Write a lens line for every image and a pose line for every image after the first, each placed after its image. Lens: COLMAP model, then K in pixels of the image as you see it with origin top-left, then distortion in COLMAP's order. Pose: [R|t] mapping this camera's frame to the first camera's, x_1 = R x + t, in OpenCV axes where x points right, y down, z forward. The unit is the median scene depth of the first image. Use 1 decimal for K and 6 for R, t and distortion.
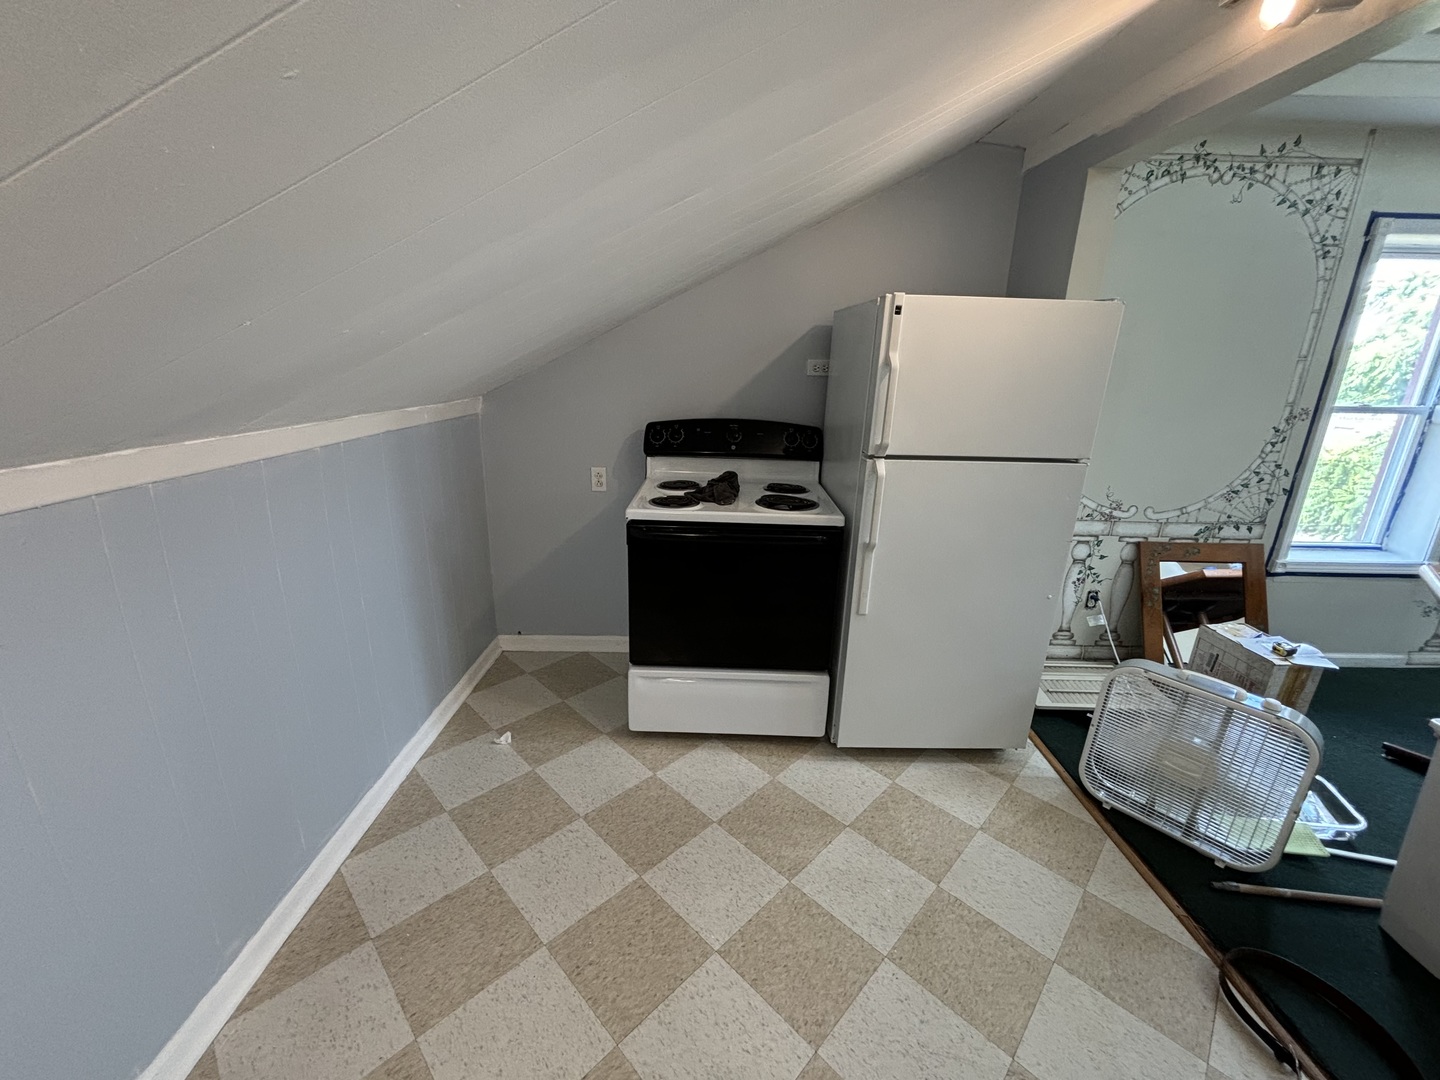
lens RADIAL K [[574.0, 0, 720.6], [0, 574.0, 533.5], [0, 0, 1]] dist [0.000010, 0.000059]
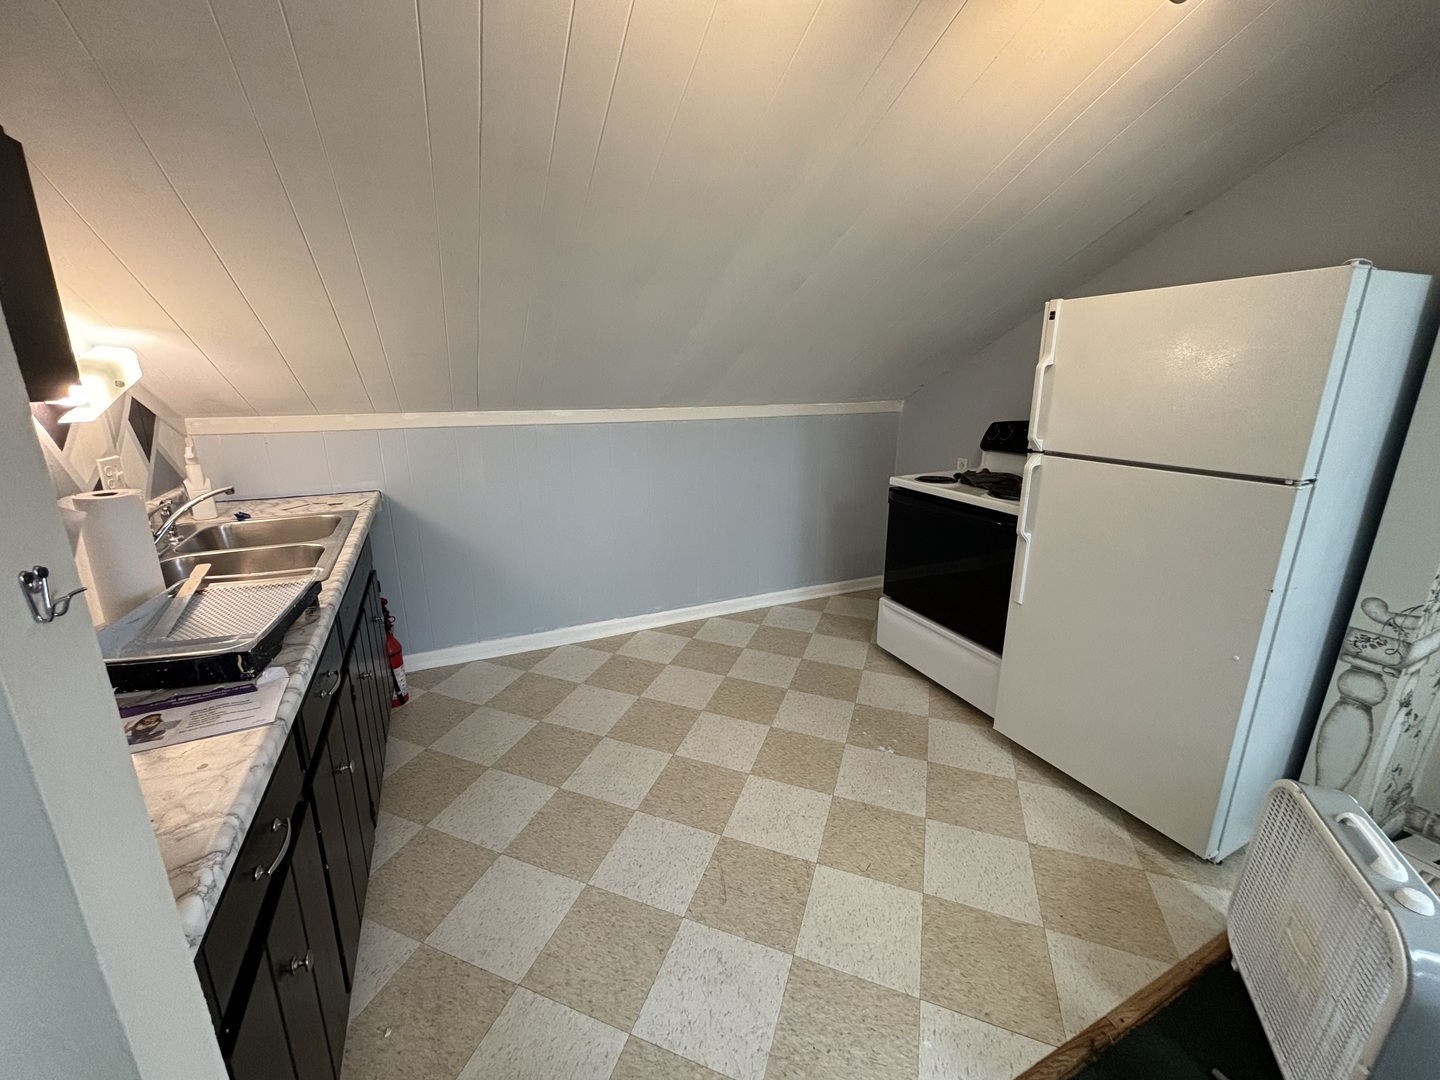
lens RADIAL K [[574.0, 0, 716.6], [0, 574.0, 535.2], [0, 0, 1]] dist [0.000010, 0.000059]
pose [[0.412183, 0.215003, -0.885369, 0.934733], [-0.238176, 0.963393, 0.123068, 0.022617], [0.879419, 0.160147, 0.448302, 0.022873]]
